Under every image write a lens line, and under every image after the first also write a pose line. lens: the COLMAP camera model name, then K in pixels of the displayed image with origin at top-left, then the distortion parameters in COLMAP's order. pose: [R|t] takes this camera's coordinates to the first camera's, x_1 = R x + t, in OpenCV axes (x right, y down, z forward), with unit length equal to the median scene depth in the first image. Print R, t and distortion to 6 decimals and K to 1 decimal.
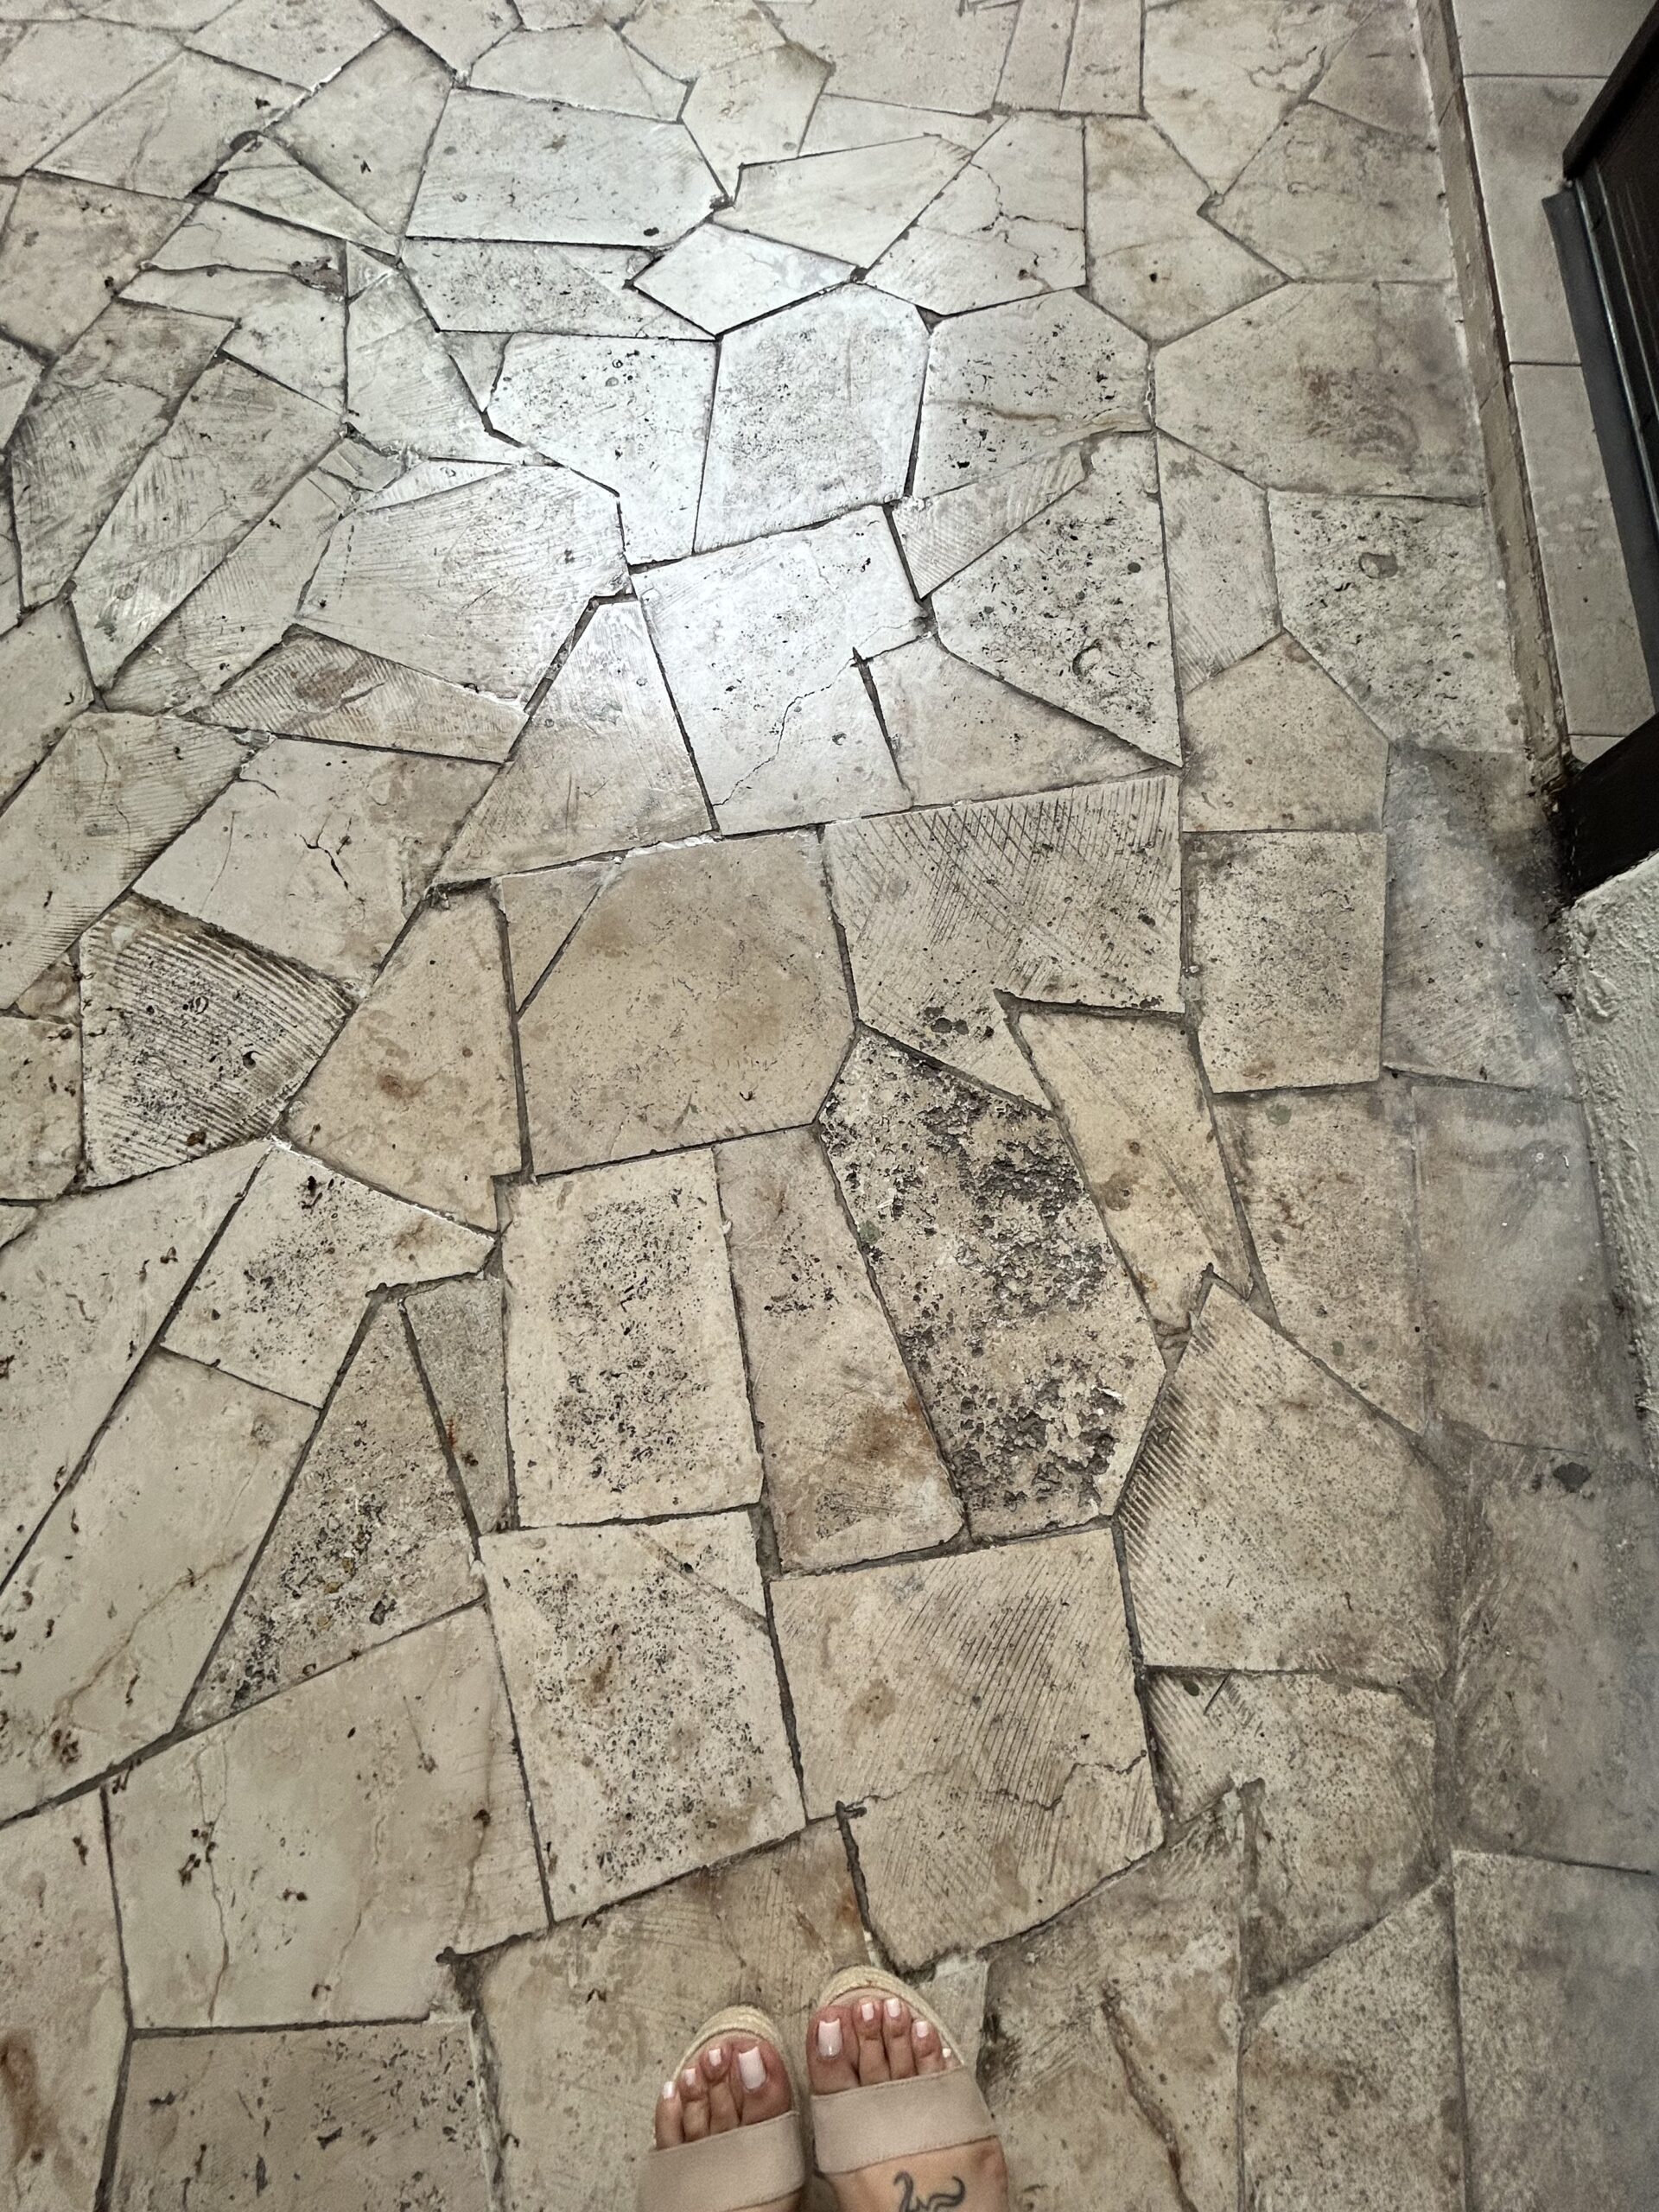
lens RADIAL K [[885.8, 0, 824.6], [0, 885.8, 1110.8], [0, 0, 1]] dist [-0.001401, -0.000253]
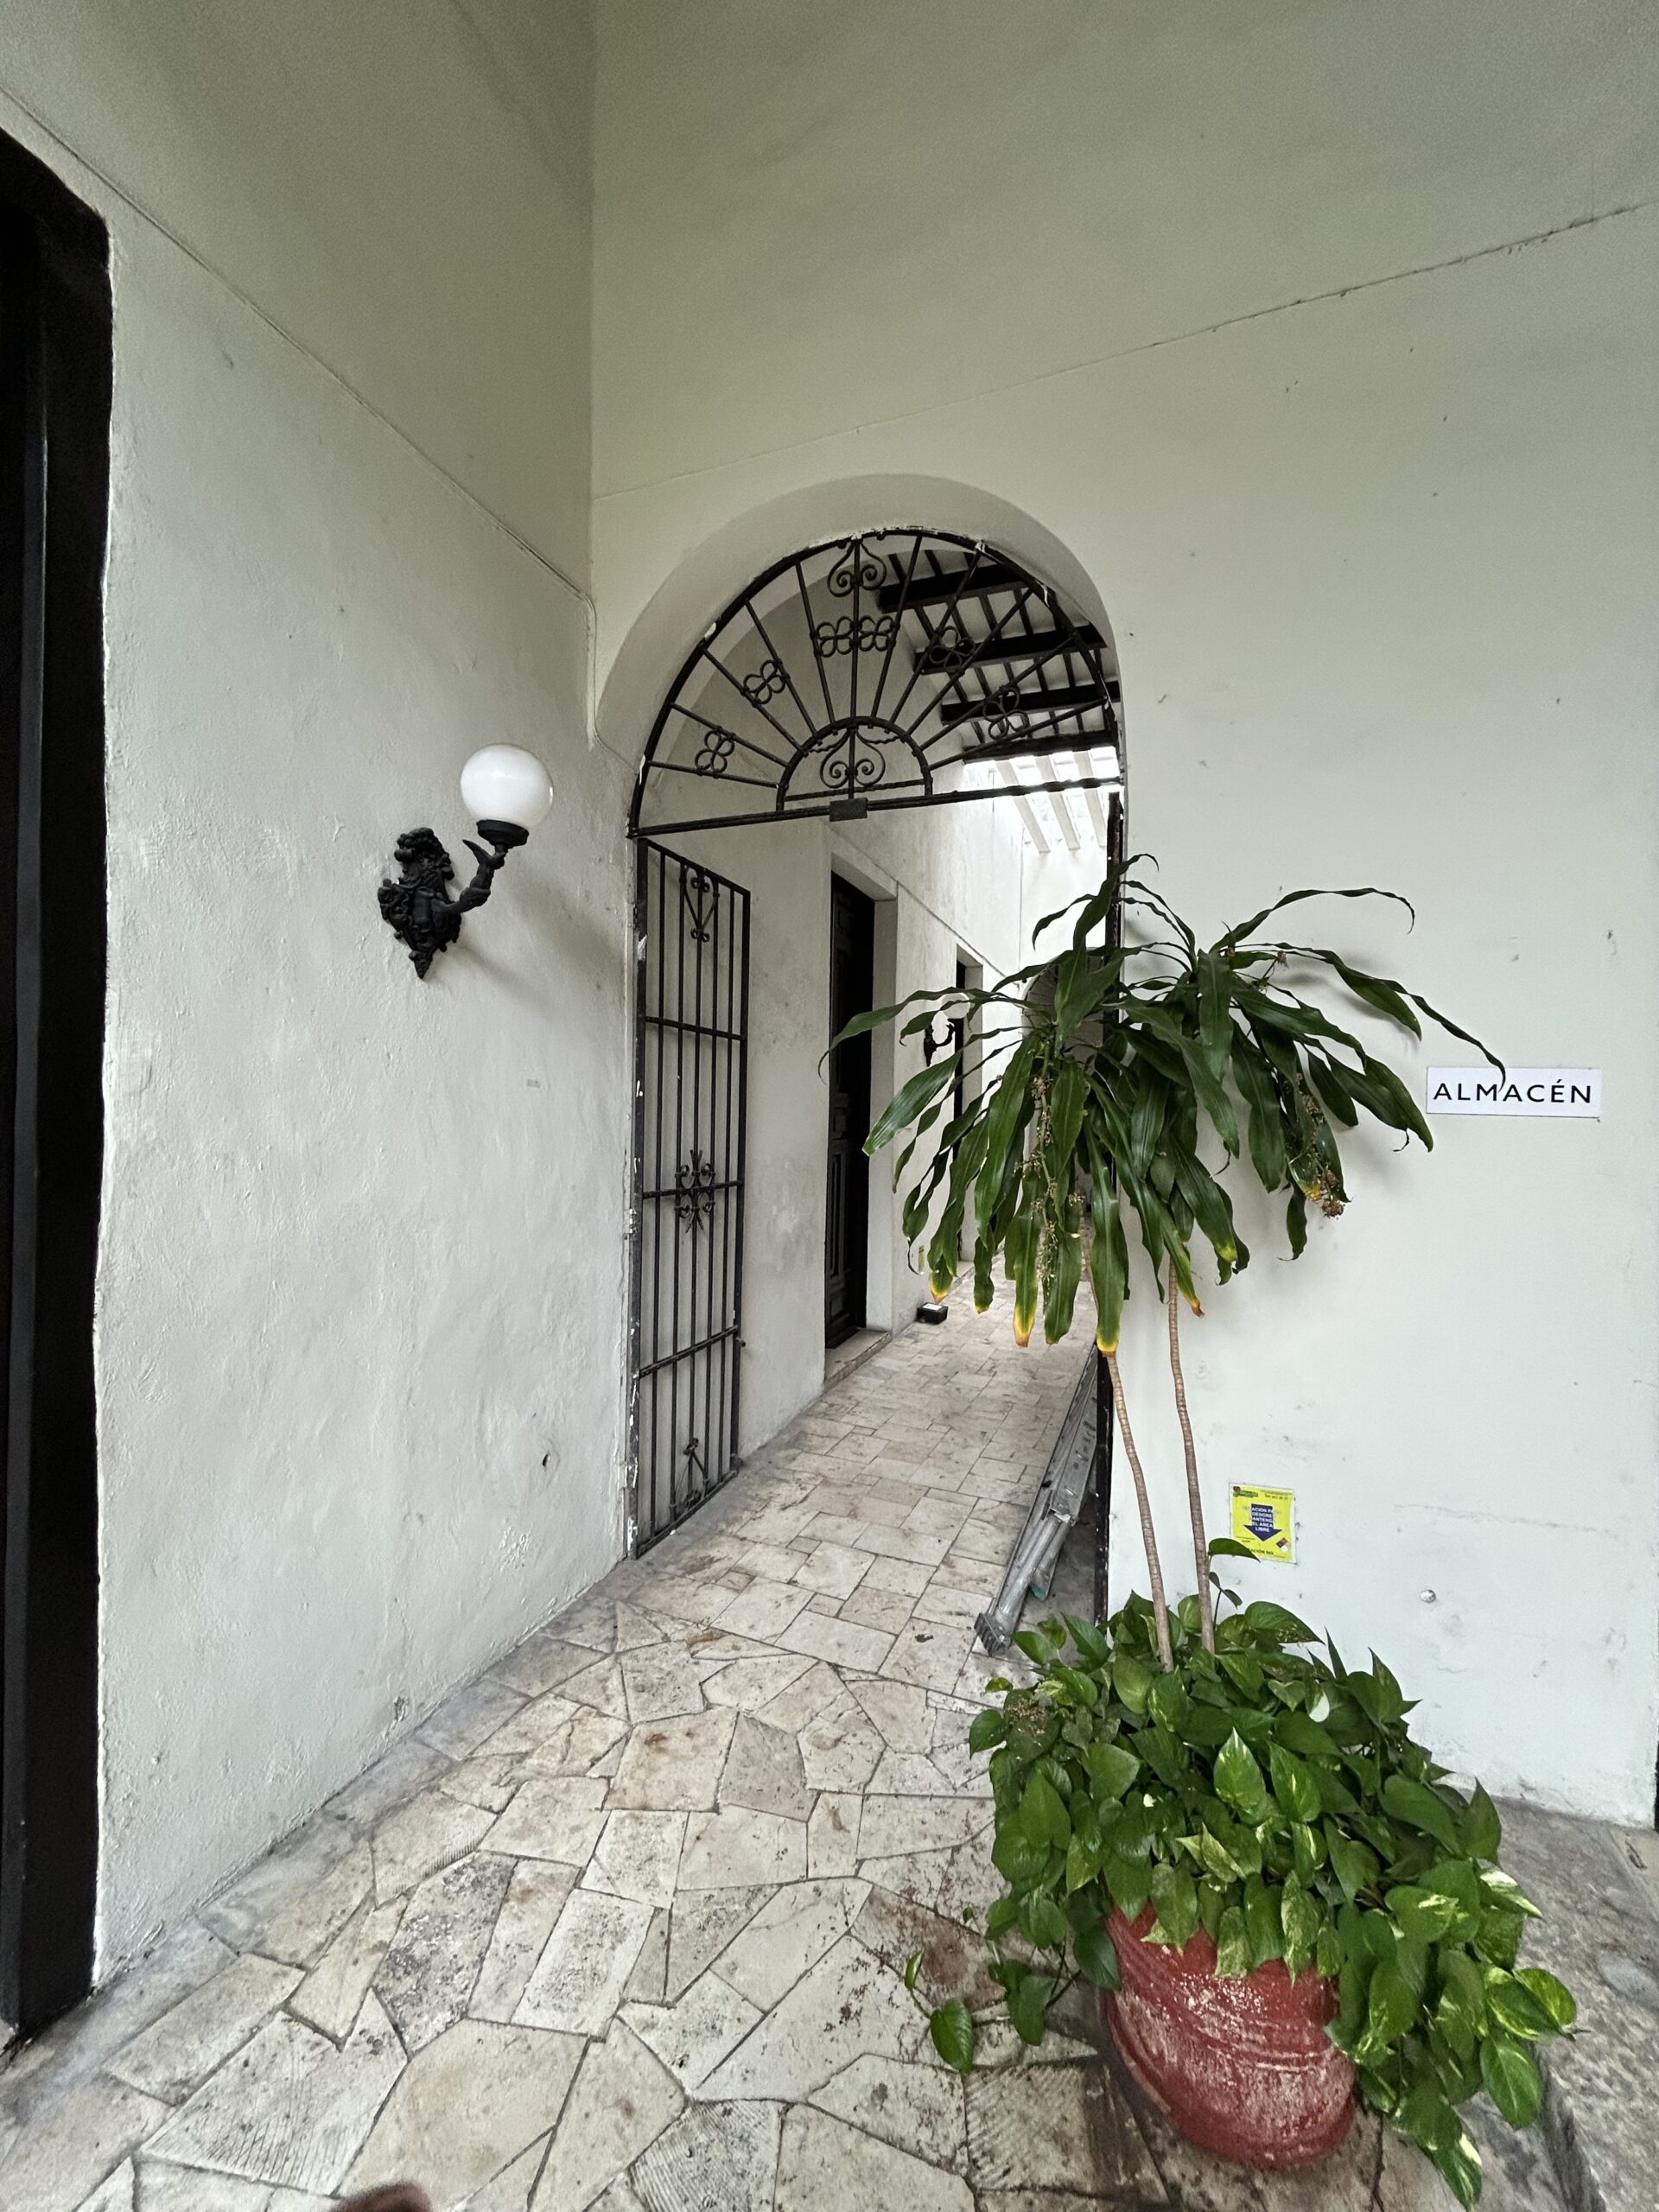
lens RADIAL K [[885.8, 0, 824.3], [0, 885.8, 1101.5], [0, 0, 1]] dist [-0.001401, -0.000253]
pose [[-0.952538, -0.014564, 0.304070, -1.502259], [0.288931, 0.271298, 0.918105, -2.360442], [-0.095865, 0.962385, -0.254214, -0.701477]]
